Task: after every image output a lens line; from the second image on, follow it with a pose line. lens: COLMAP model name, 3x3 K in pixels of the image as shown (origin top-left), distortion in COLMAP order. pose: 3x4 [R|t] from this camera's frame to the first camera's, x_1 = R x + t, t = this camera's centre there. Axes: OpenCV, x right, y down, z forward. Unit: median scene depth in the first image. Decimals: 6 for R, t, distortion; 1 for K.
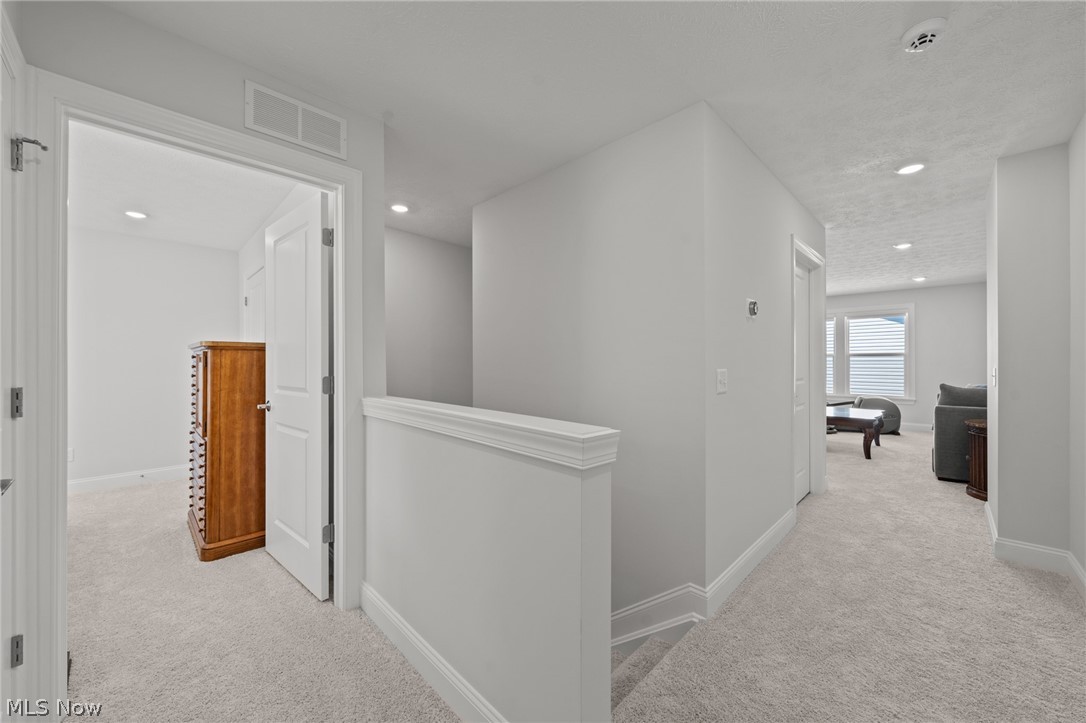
lens RADIAL K [[397.3, 0, 546.3], [0, 397.3, 356.5], [0, 0, 1]] dist [0.000187, 0.000259]
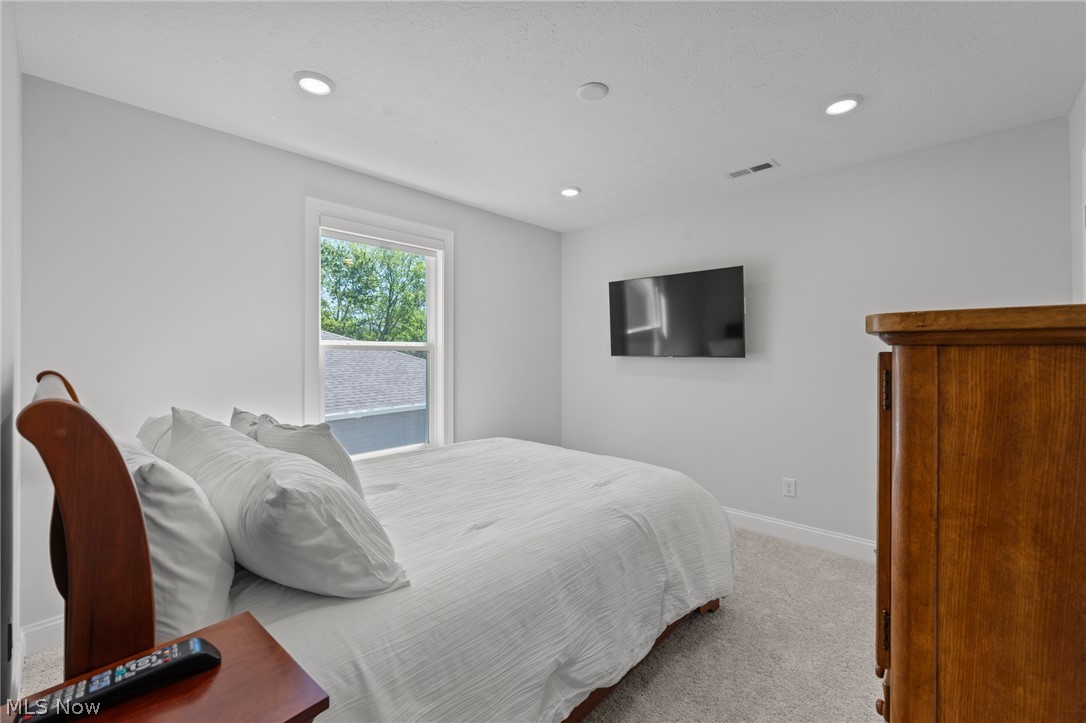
lens RADIAL K [[452.2, 0, 542.7], [0, 452.2, 357.5], [0, 0, 1]] dist [0.003078, -0.000499]
pose [[0.047541, 0.004628, -0.998859, -0.536459], [0.005702, 0.999972, 0.004905, -0.012402], [0.998853, -0.005929, 0.047513, 0.718720]]
